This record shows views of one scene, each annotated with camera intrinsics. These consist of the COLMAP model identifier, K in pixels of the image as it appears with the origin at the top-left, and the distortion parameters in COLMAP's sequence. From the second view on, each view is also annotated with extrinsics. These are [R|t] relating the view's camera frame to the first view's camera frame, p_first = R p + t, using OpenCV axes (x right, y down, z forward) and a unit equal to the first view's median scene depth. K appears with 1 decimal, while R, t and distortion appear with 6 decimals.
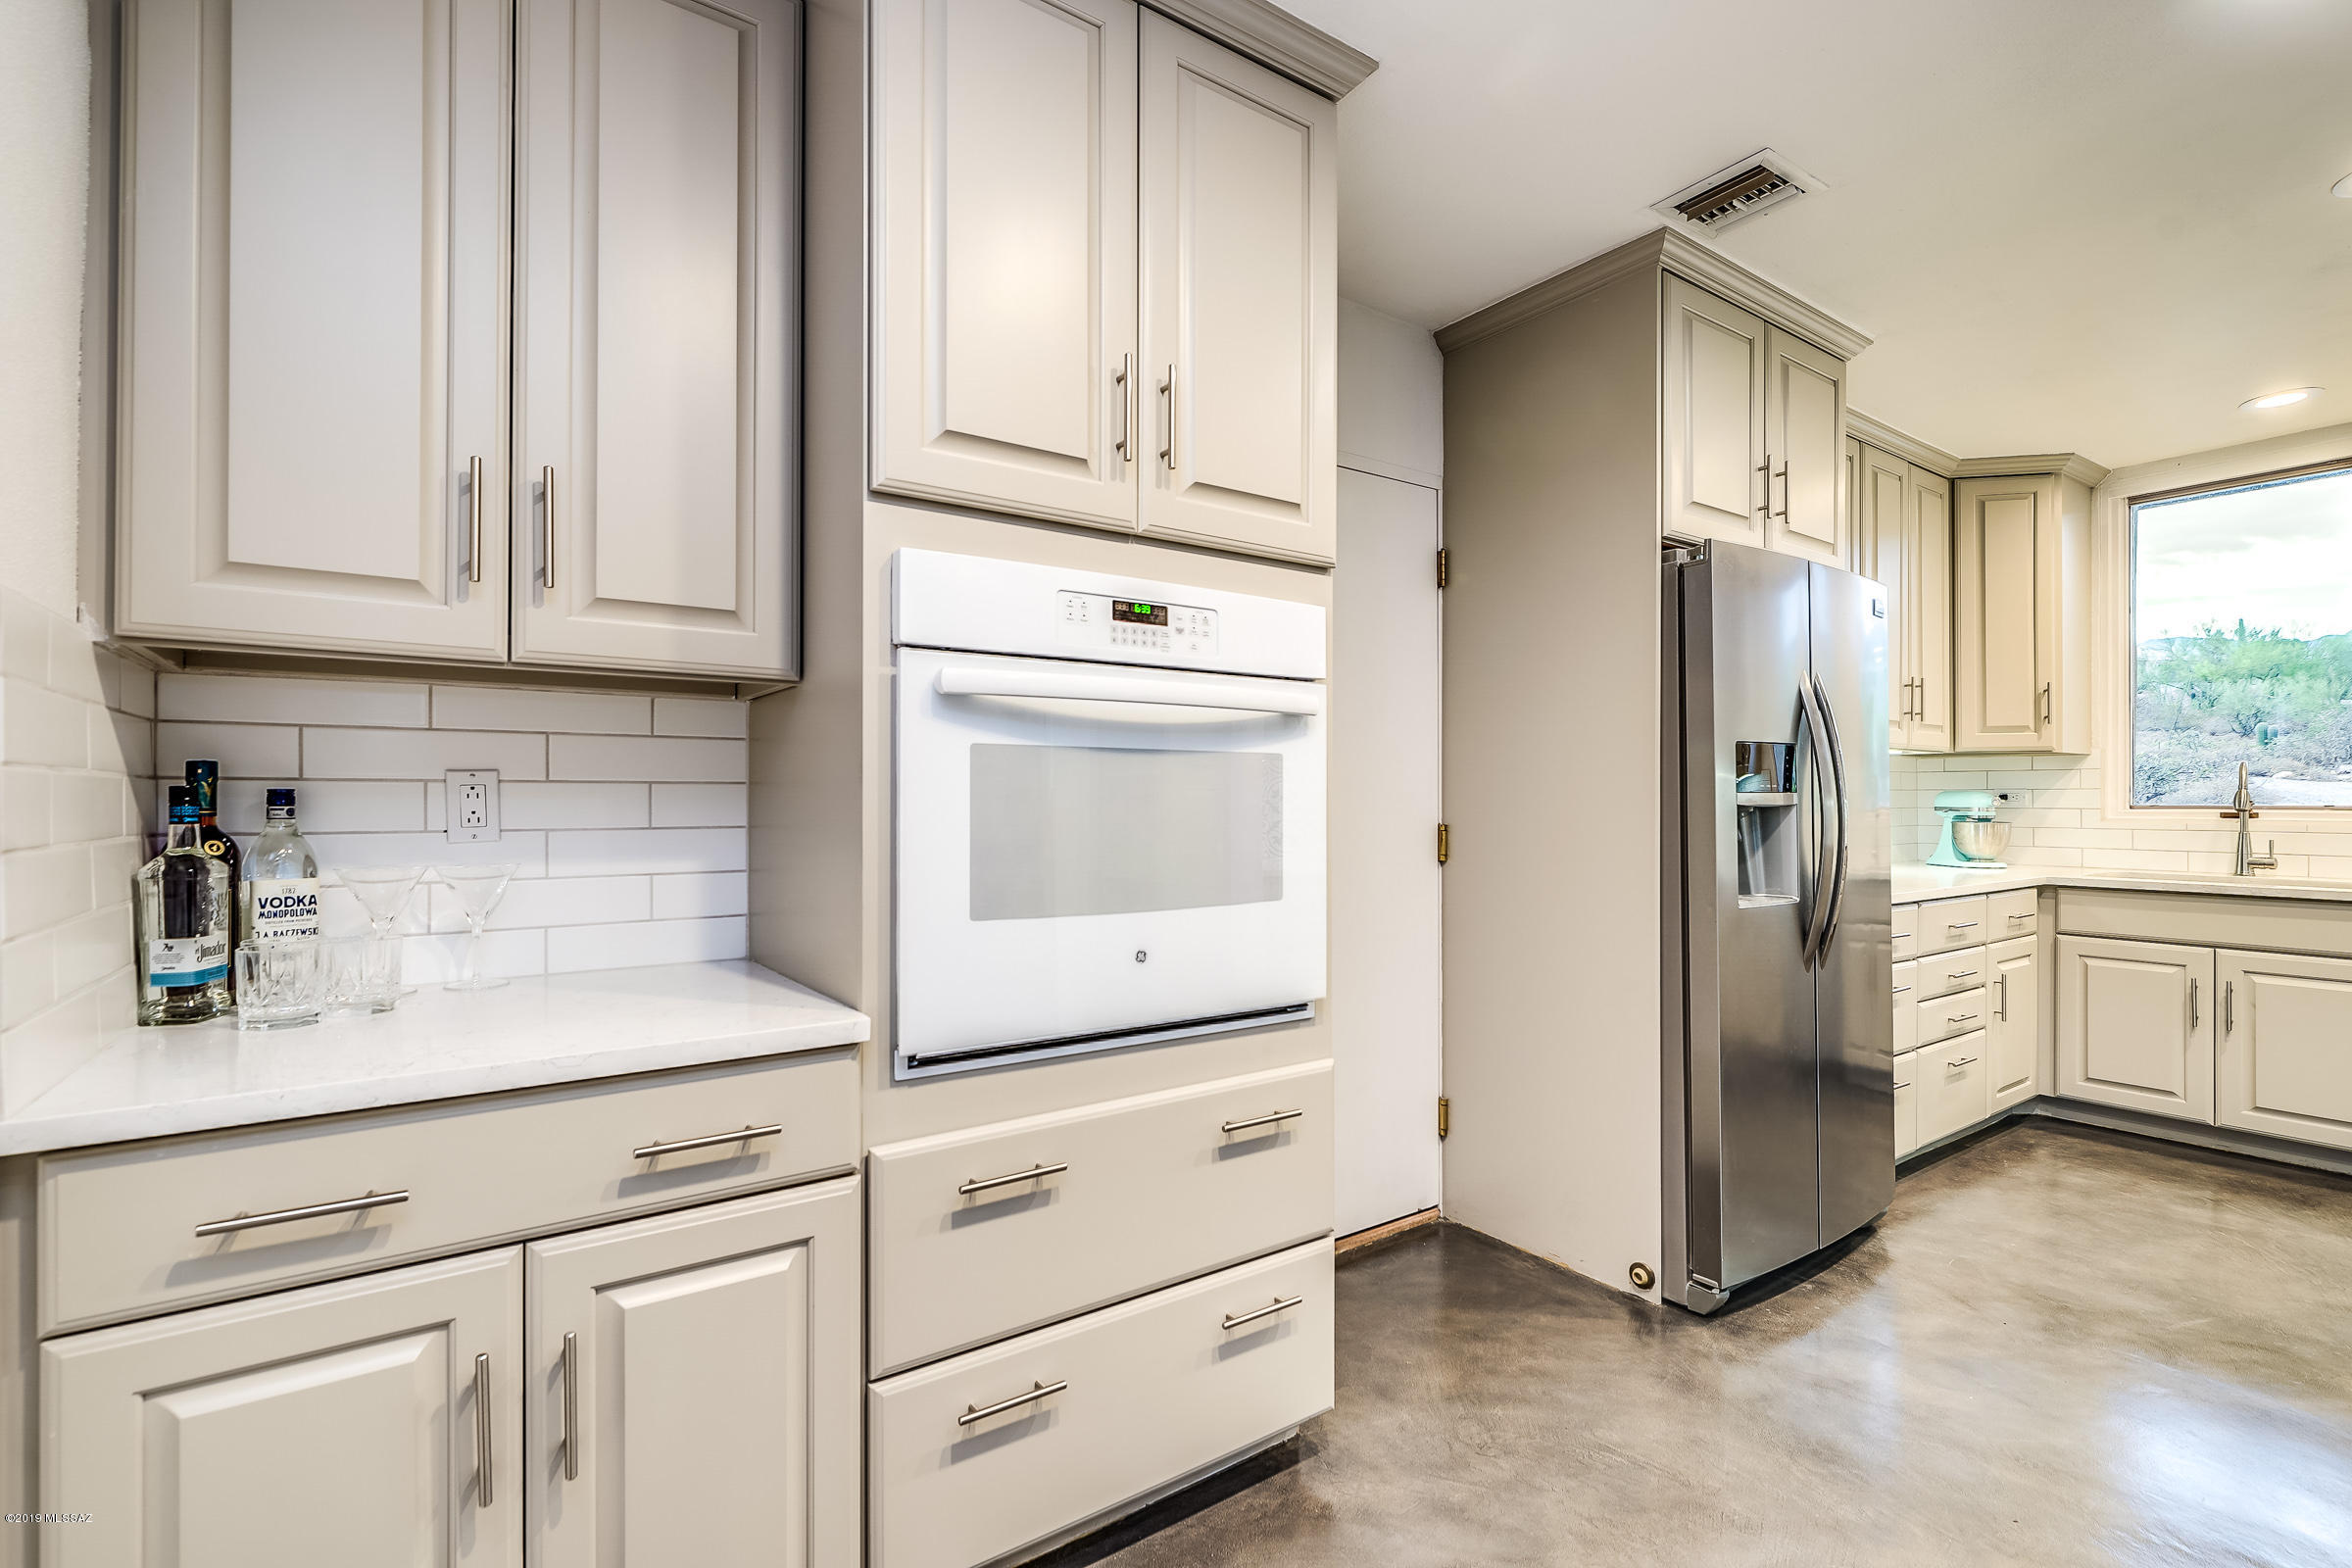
lens RADIAL K [[1060.8, 0, 1176.0], [0, 1060.8, 784.0], [0, 0, 1]] dist [0.001078, 0.000461]
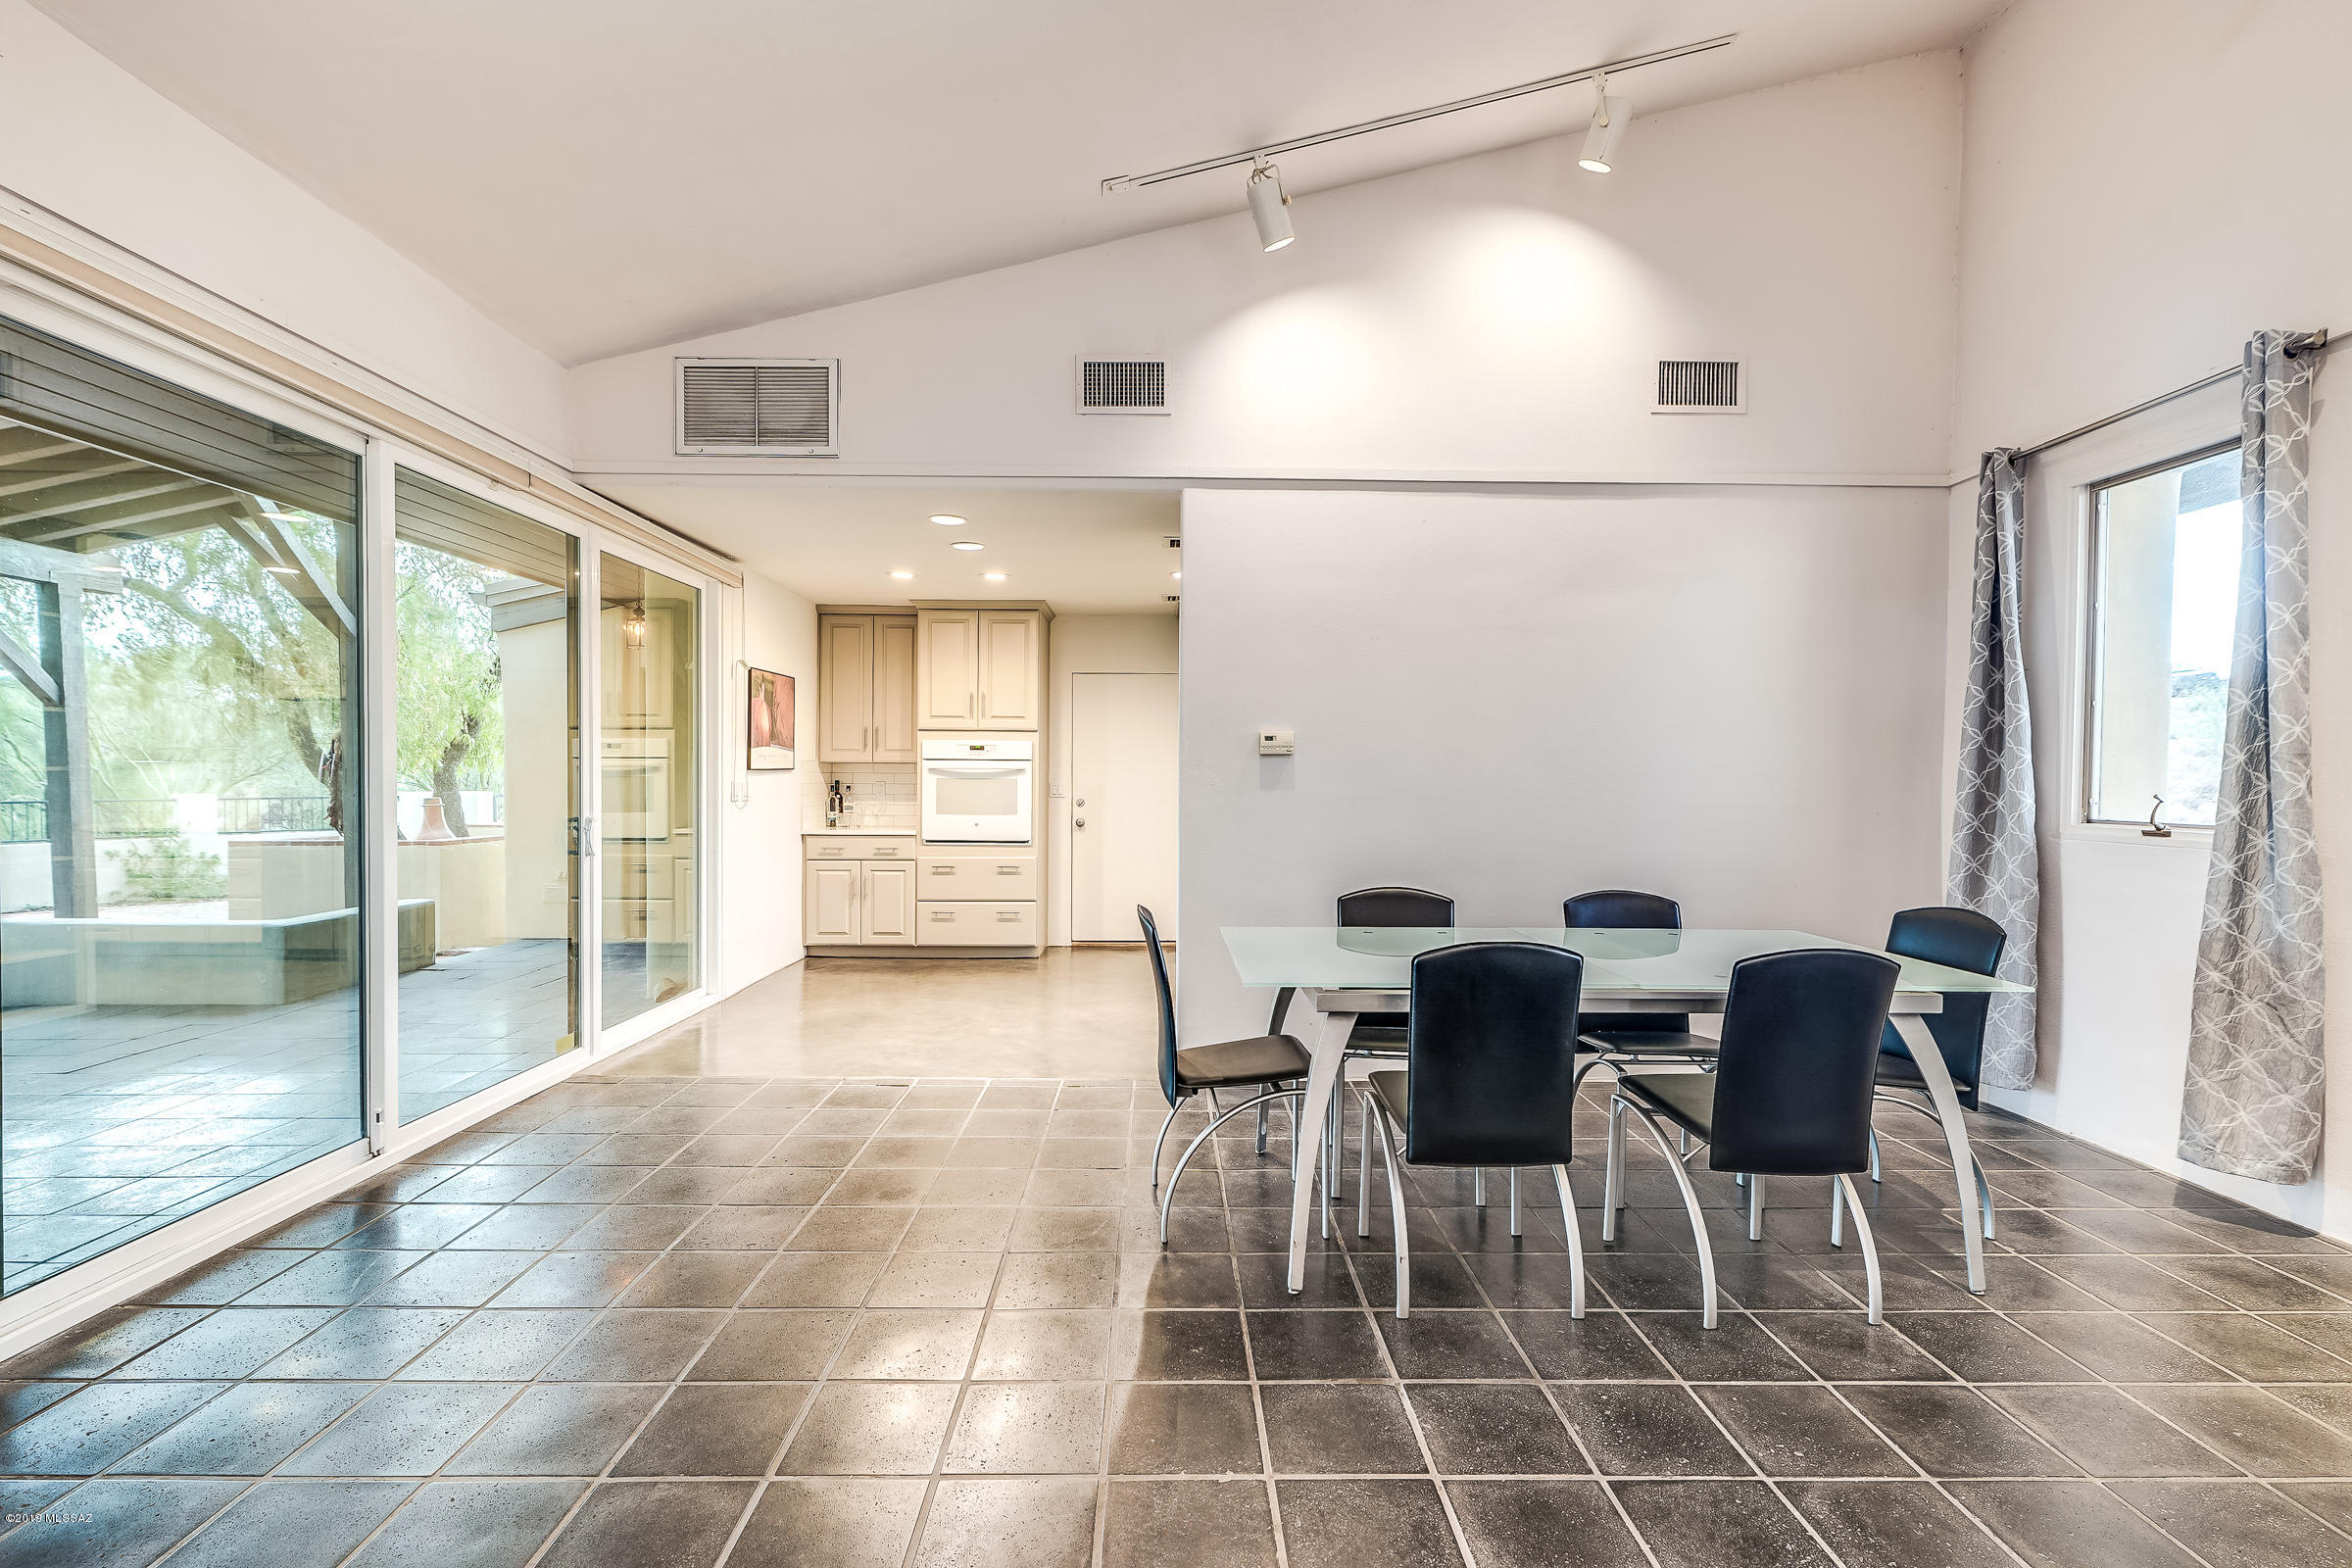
lens RADIAL K [[1060.8, 0, 1176.0], [0, 1060.8, 784.0], [0, 0, 1]] dist [0.001078, 0.000461]
pose [[0.811525, 0.009518, -0.584240, 3.677222], [0.001470, 0.999831, 0.018329, -0.103129], [0.584316, -0.015733, 0.811374, -2.409882]]
